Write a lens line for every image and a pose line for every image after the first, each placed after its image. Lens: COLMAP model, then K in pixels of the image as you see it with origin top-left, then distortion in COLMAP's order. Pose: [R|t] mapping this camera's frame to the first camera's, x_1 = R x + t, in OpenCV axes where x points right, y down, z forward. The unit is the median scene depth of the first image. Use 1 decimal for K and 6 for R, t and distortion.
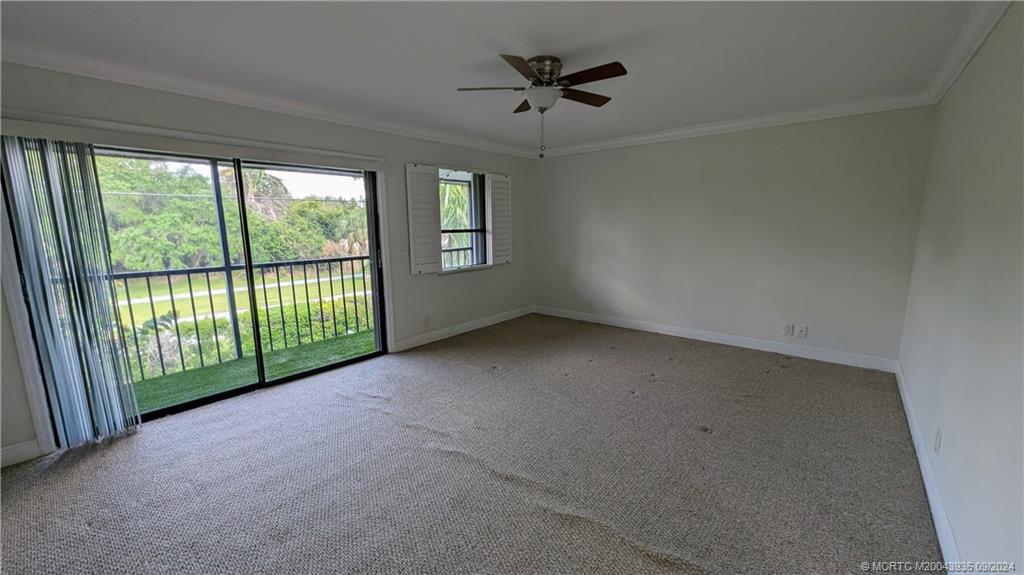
lens RADIAL K [[404.9, 0, 512.0], [0, 404.9, 289.8], [0, 0, 1]] dist [0.000124, 0.000001]
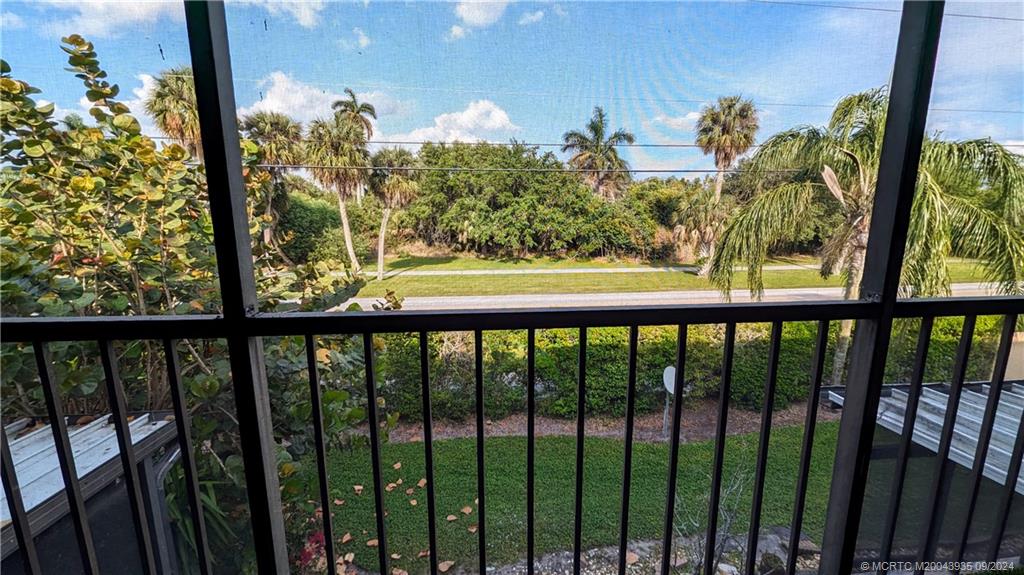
lens RADIAL K [[418.2, 0, 511.9], [0, 418.2, 284.1], [0, 0, 1]] dist [-0.000820, -0.000151]
pose [[0.719150, 0.134973, -0.681620, -0.055276], [-0.124444, 0.990111, 0.064765, -0.015498], [0.683621, 0.038248, 0.728834, 0.123923]]
